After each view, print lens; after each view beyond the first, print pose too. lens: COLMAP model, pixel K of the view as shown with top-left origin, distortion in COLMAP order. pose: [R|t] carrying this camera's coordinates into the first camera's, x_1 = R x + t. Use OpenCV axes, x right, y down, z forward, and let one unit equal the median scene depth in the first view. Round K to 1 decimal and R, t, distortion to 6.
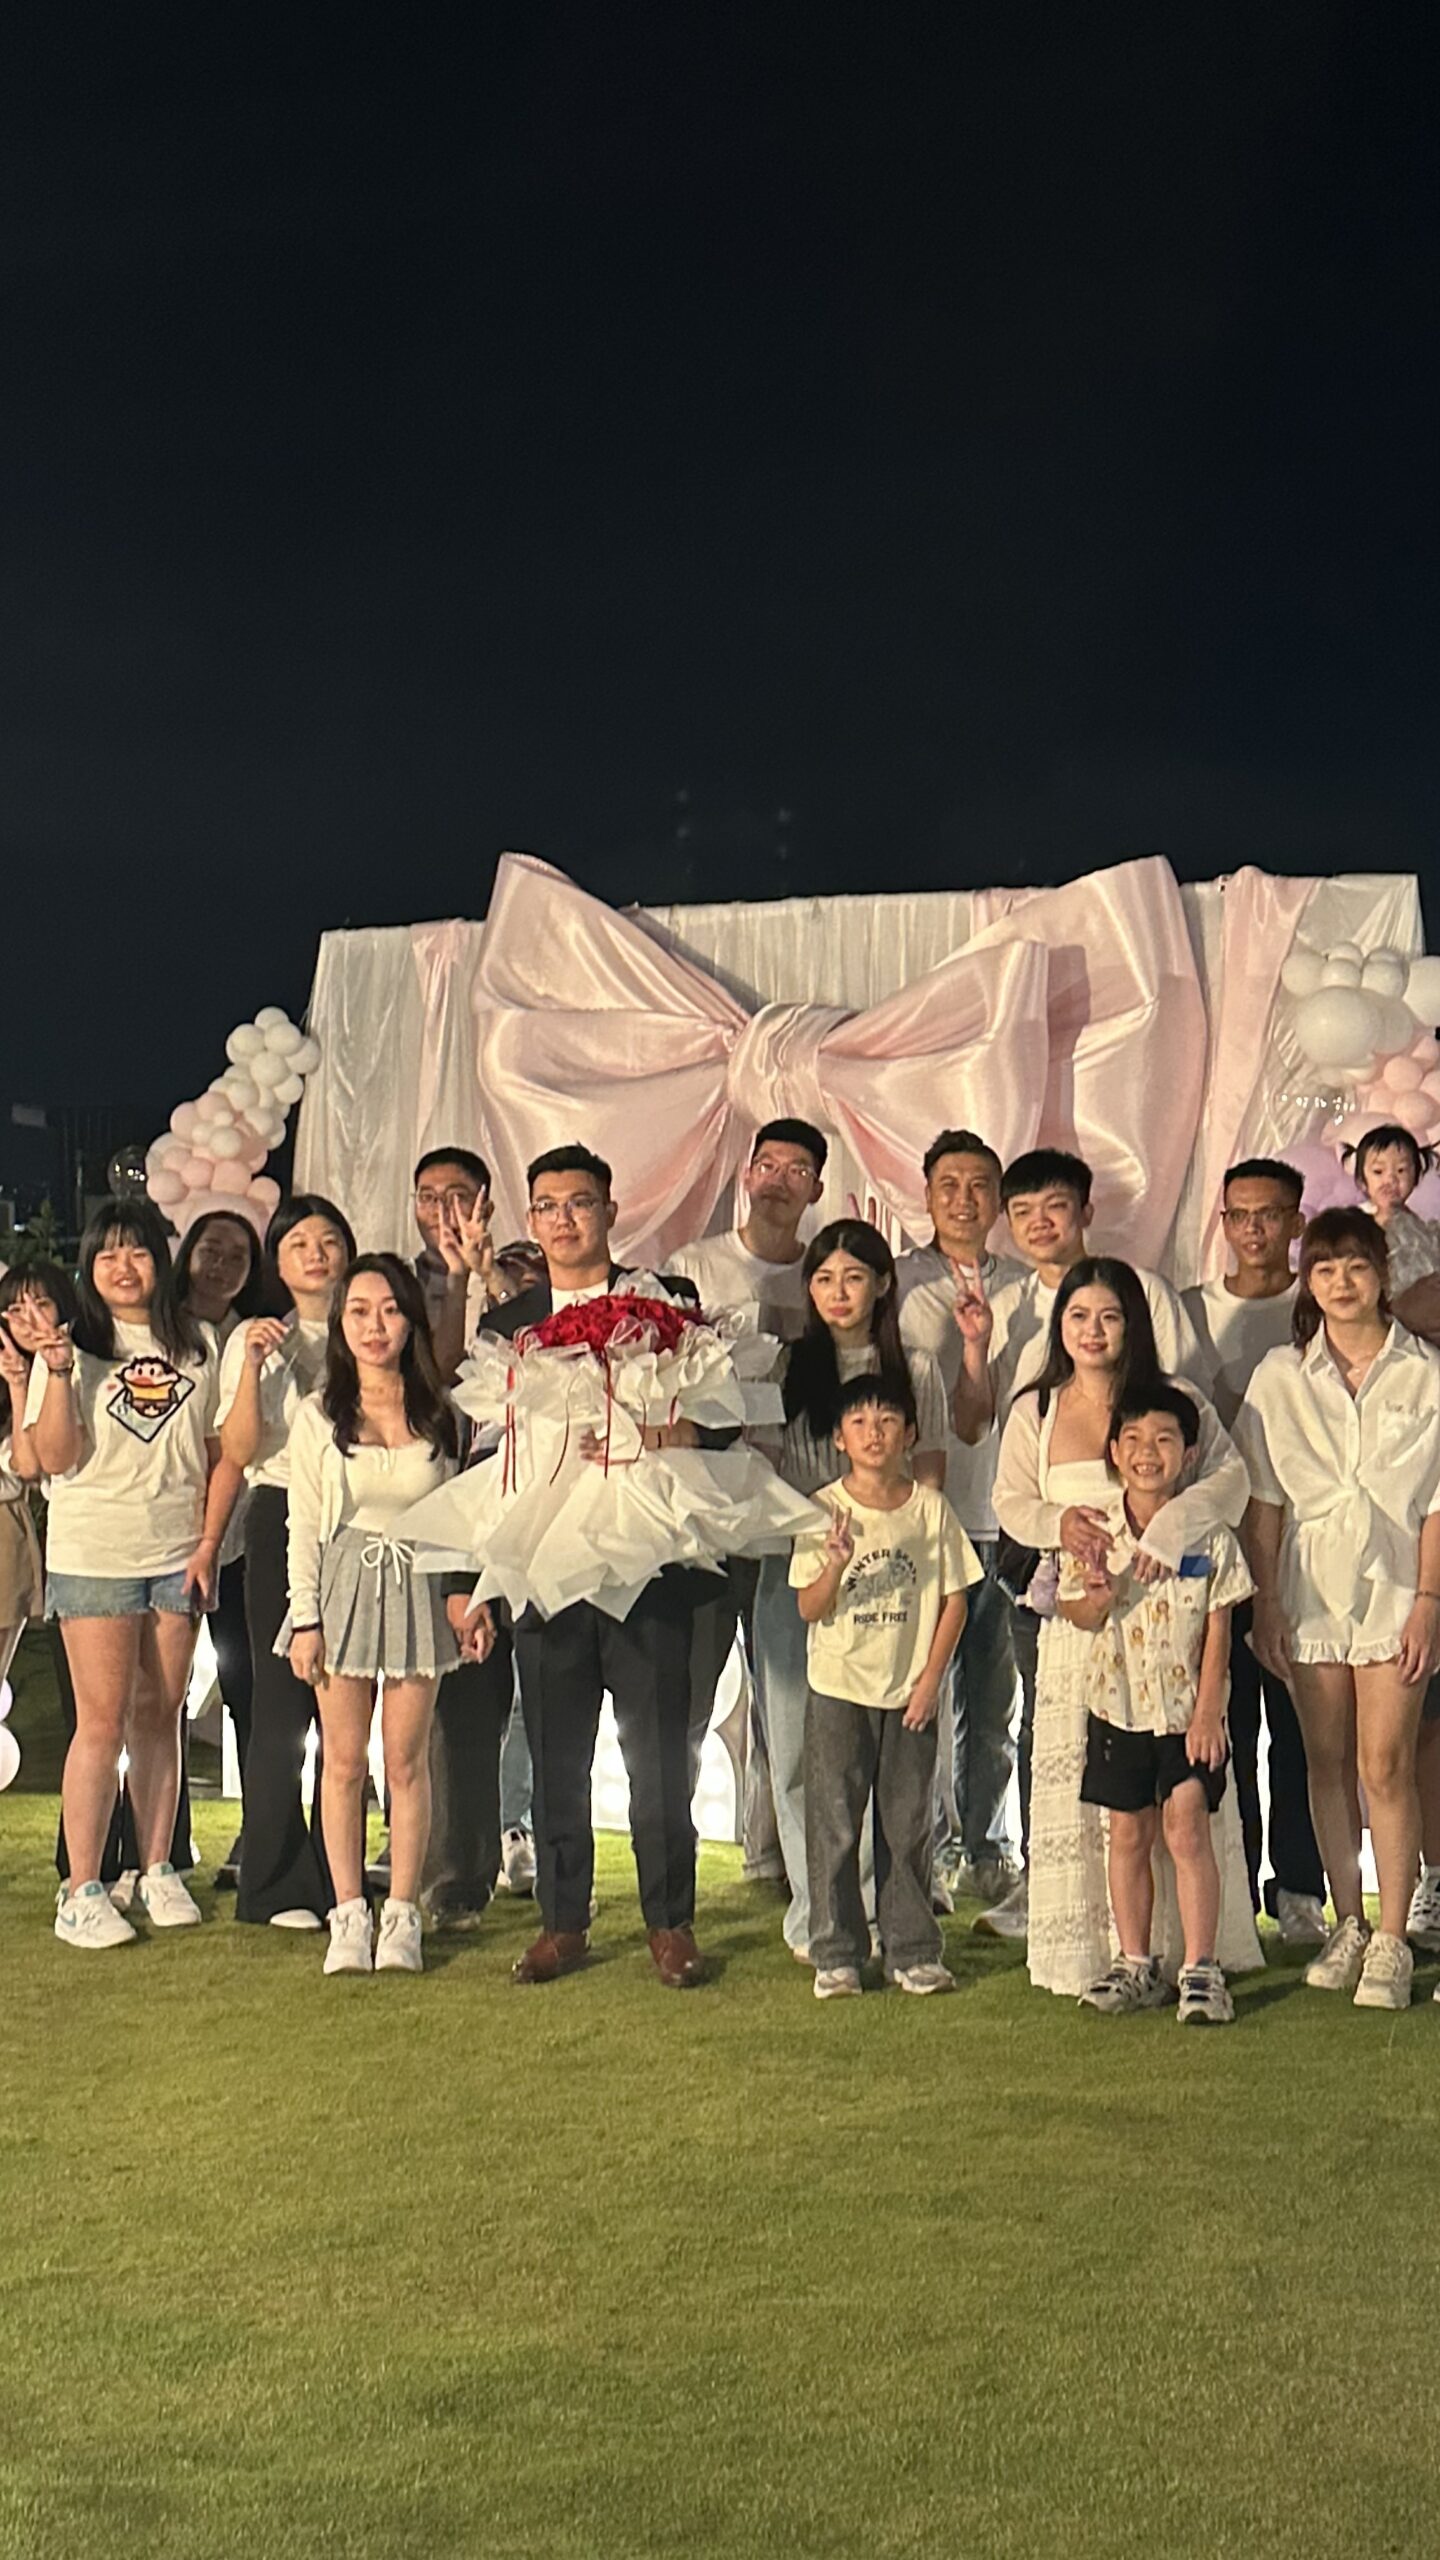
lens RADIAL K [[3621.6, 0, 720.0], [0, 3621.6, 1280.0], [0, 0, 1]] dist [0.030515, 0.091652]
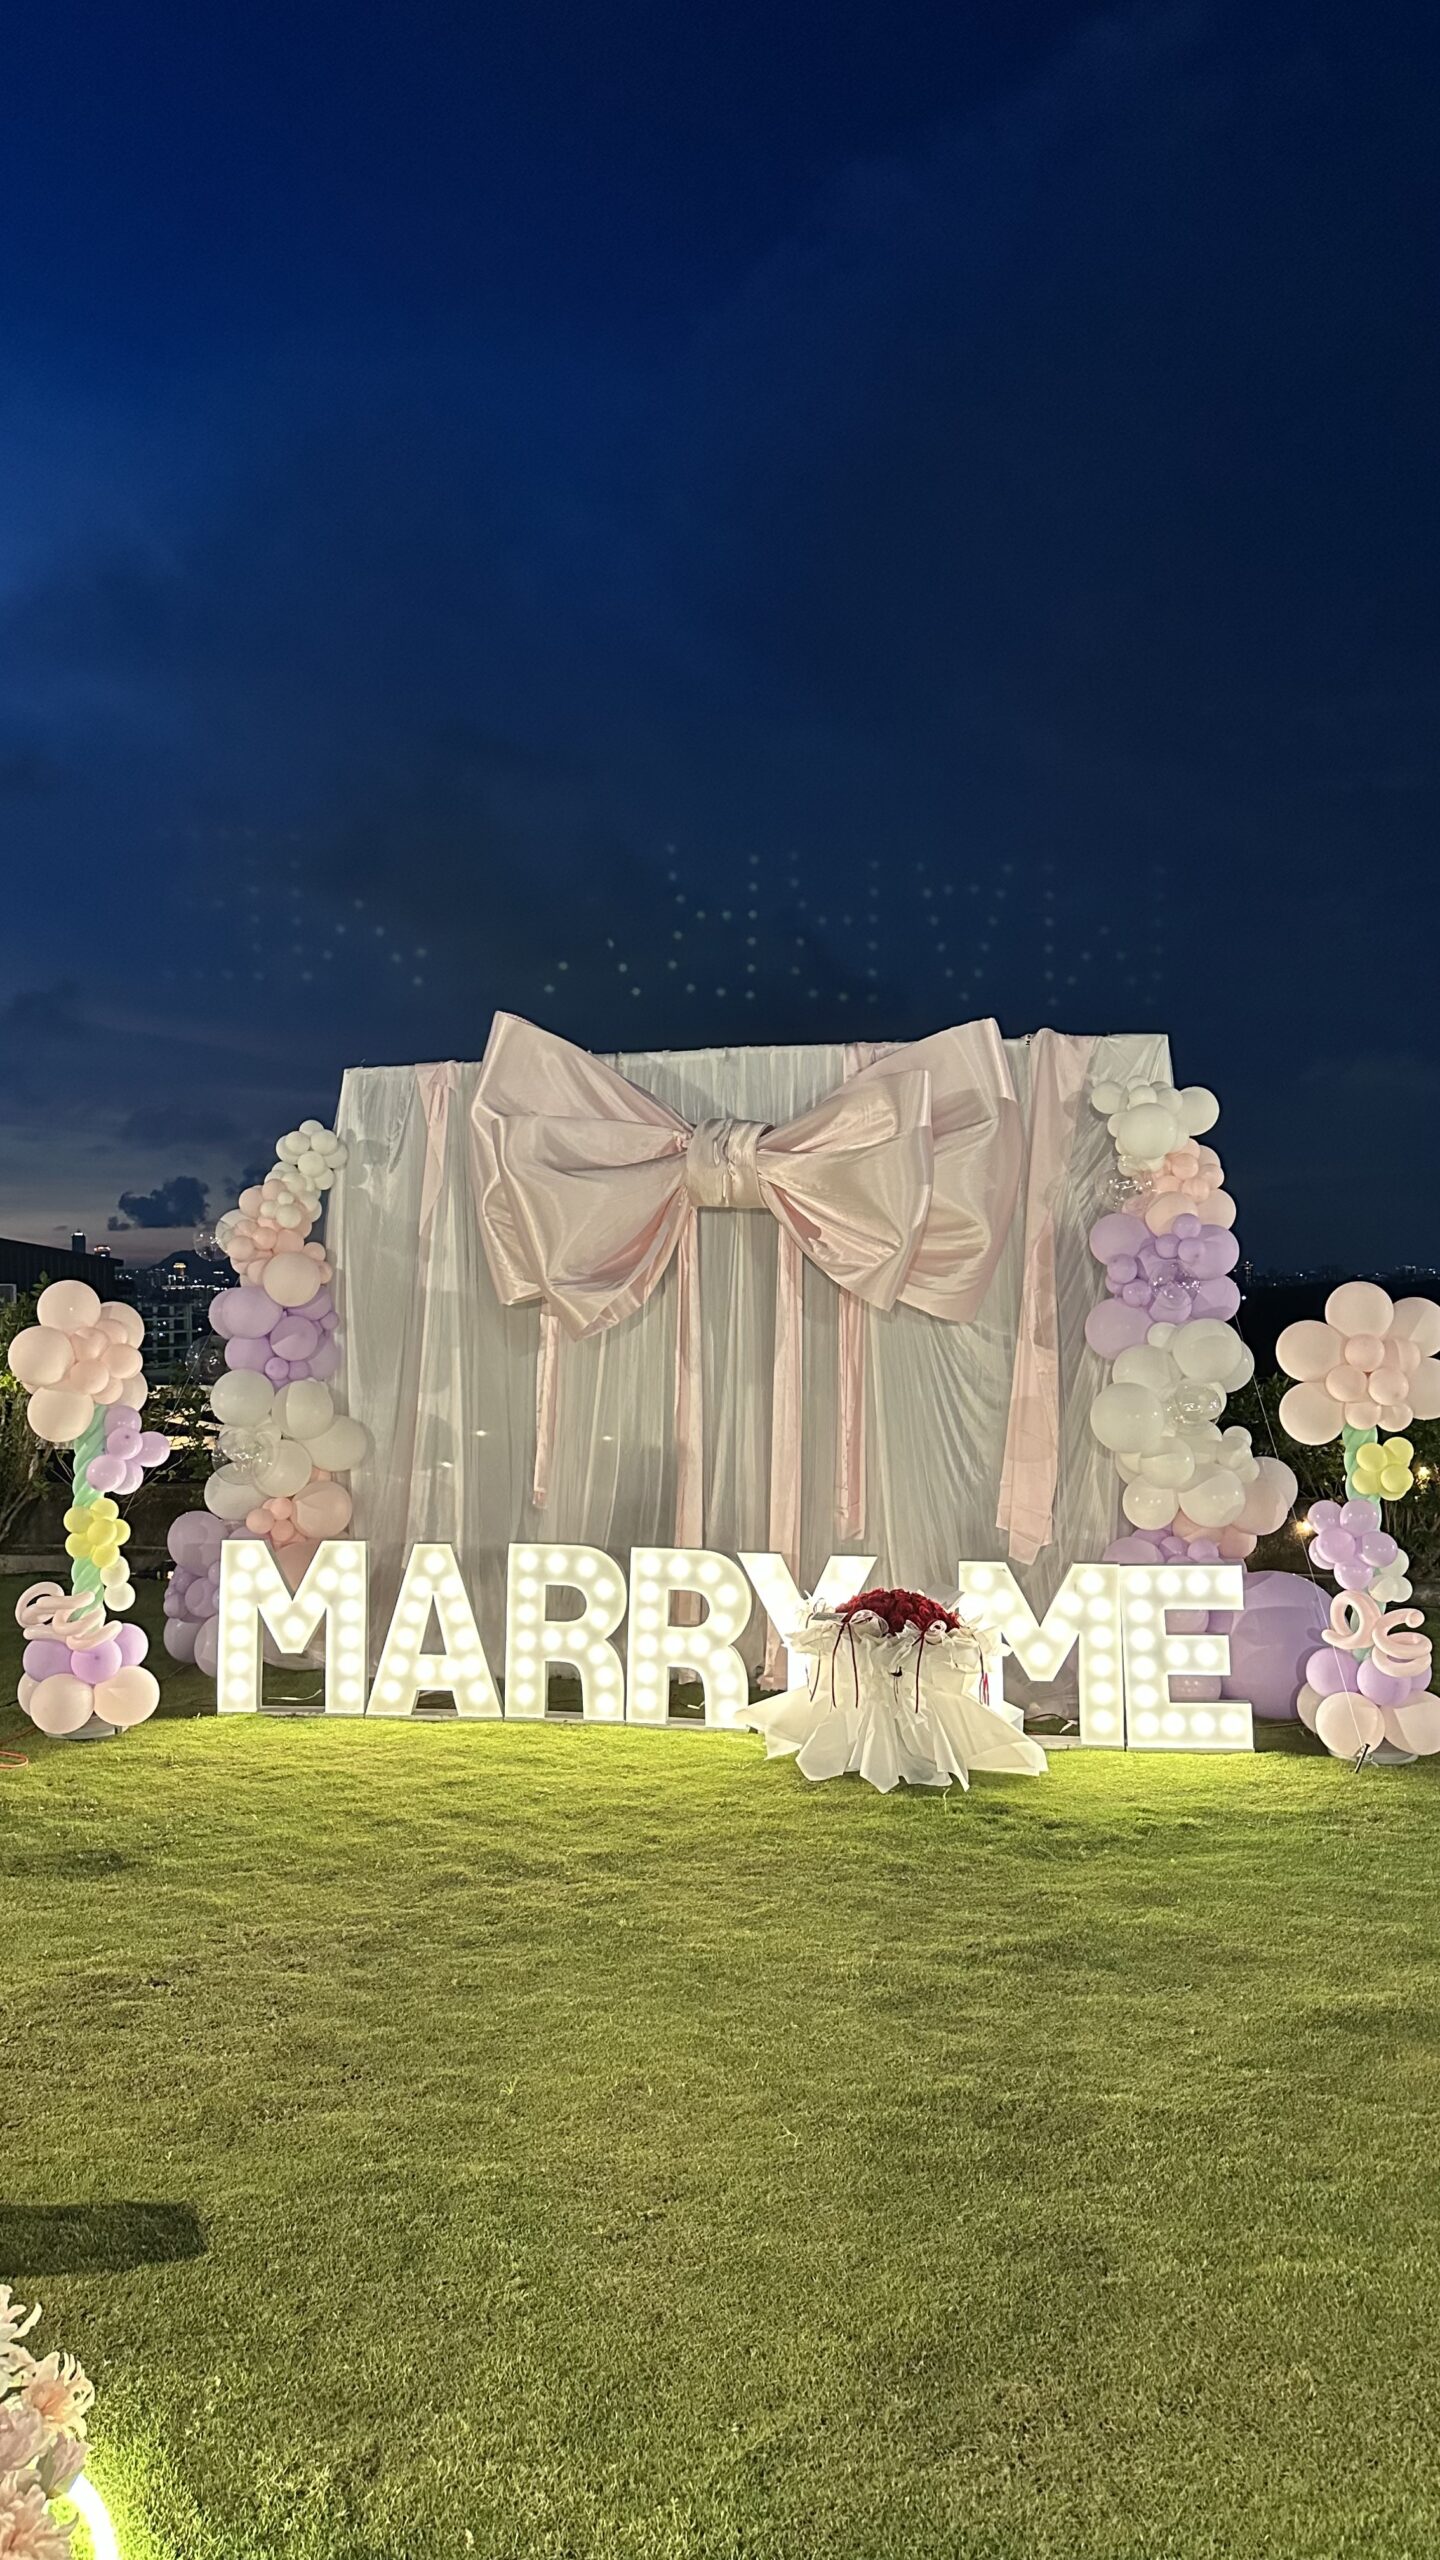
lens RADIAL K [[1697.0, 0, 720.0], [0, 1697.0, 1280.0], [0, 0, 1]] dist [0.066809, -0.000754]
pose [[0.964926, -0.006326, 0.262447, -0.169681], [0.009734, 0.999884, -0.011690, -0.005058], [-0.262343, 0.013835, 0.964876, 0.378860]]
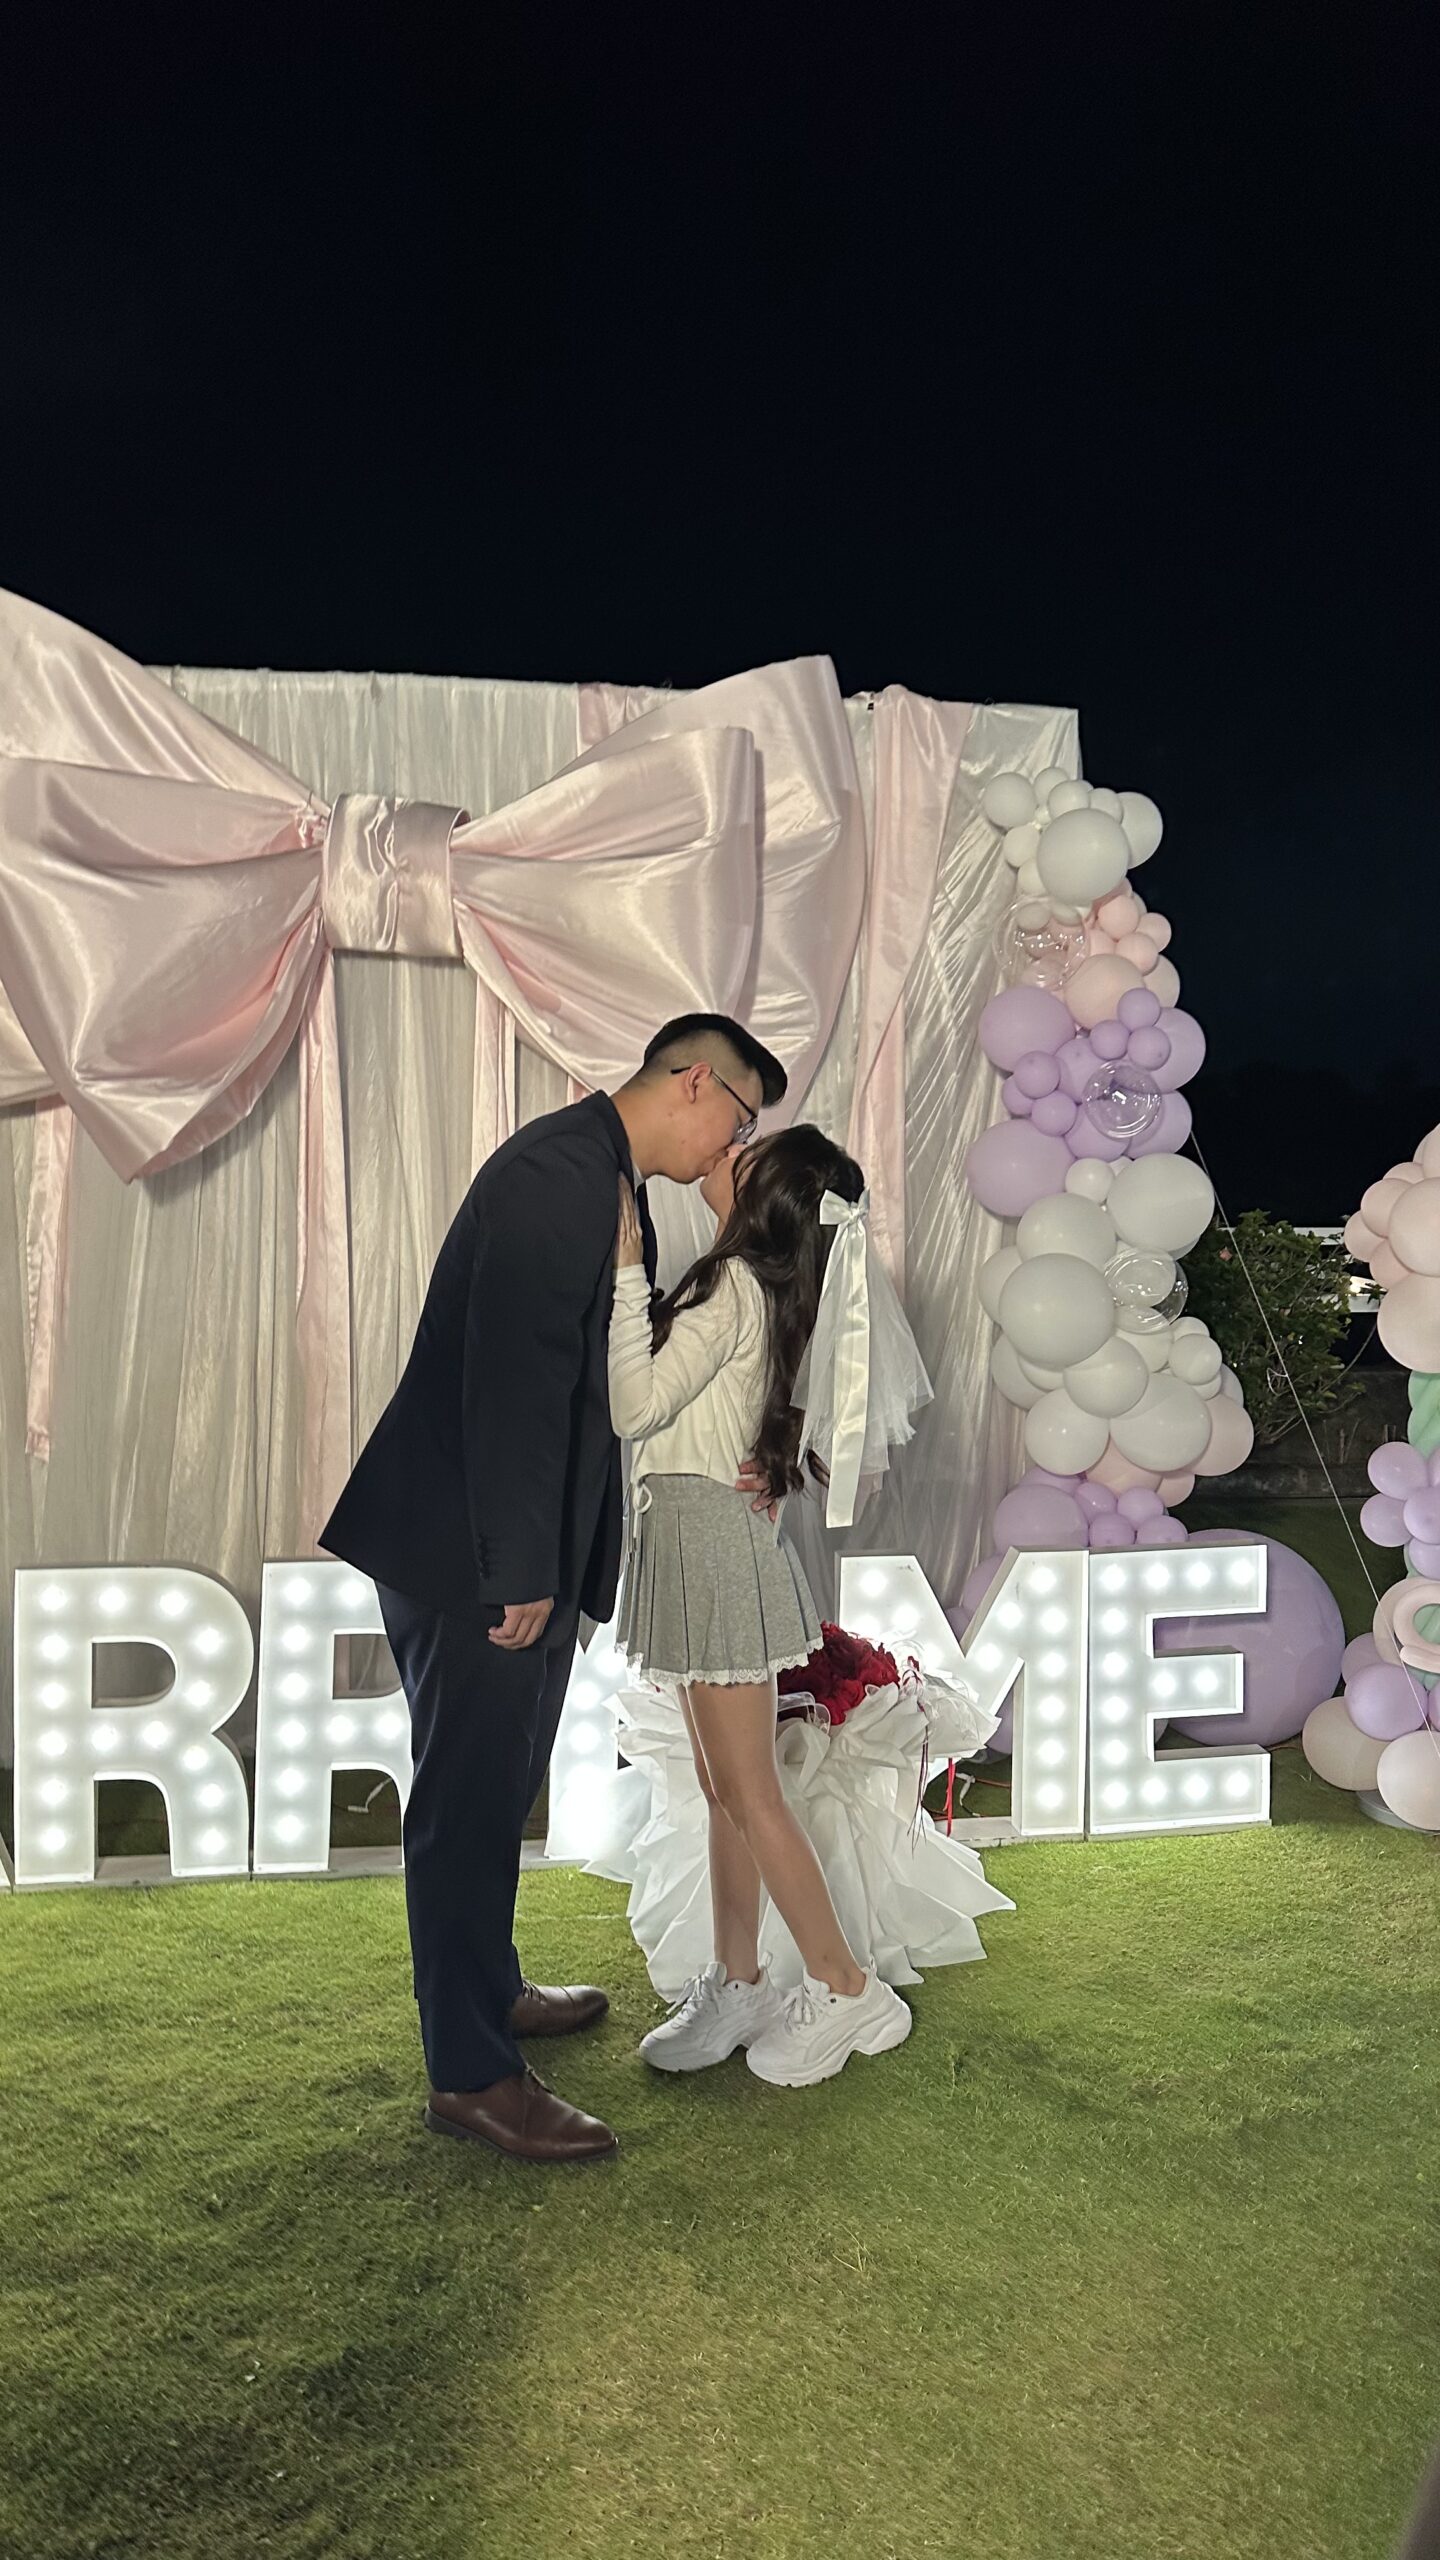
lens RADIAL K [[1697.0, 0, 720.0], [0, 1697.0, 1280.0], [0, 0, 1]] dist [0.066809, -0.000754]
pose [[0.837913, -0.050380, 0.543473, -0.143887], [-0.010232, 0.994106, 0.107930, -0.009070], [-0.545707, -0.095997, 0.832459, 0.663872]]
